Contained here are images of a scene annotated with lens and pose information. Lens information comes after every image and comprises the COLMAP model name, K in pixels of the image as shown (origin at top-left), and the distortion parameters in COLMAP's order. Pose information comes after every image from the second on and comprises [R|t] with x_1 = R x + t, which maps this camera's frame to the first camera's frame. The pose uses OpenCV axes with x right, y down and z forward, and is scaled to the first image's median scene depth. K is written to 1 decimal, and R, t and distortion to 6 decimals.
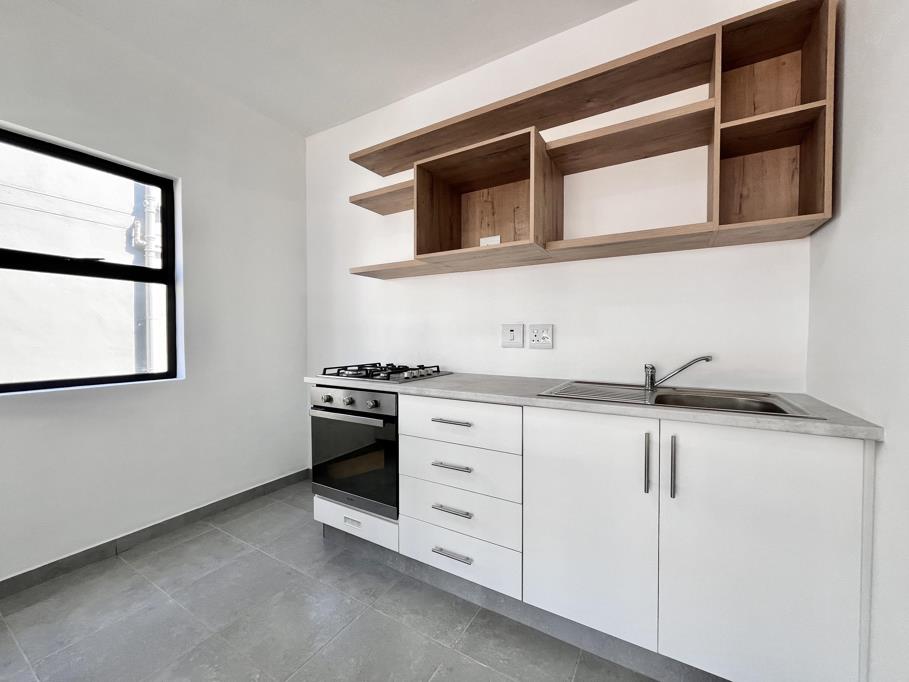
lens RADIAL K [[363.9, 0, 456.9], [0, 363.9, 341.5], [0, 0, 1]] dist [-0.002197, -0.000153]
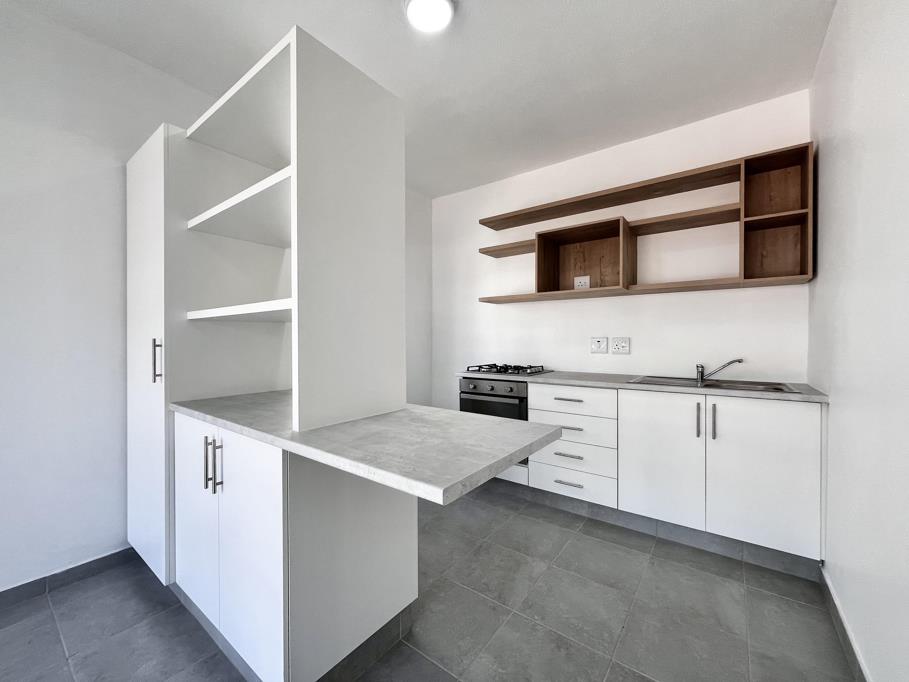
lens RADIAL K [[363.9, 0, 458.2], [0, 363.9, 342.0], [0, 0, 1]] dist [-0.002197, -0.000153]
pose [[0.994765, -0.000126, -0.102189, -0.338390], [-0.001105, 0.999927, -0.011993, -0.013197], [0.102183, 0.012043, 0.994693, -0.652461]]
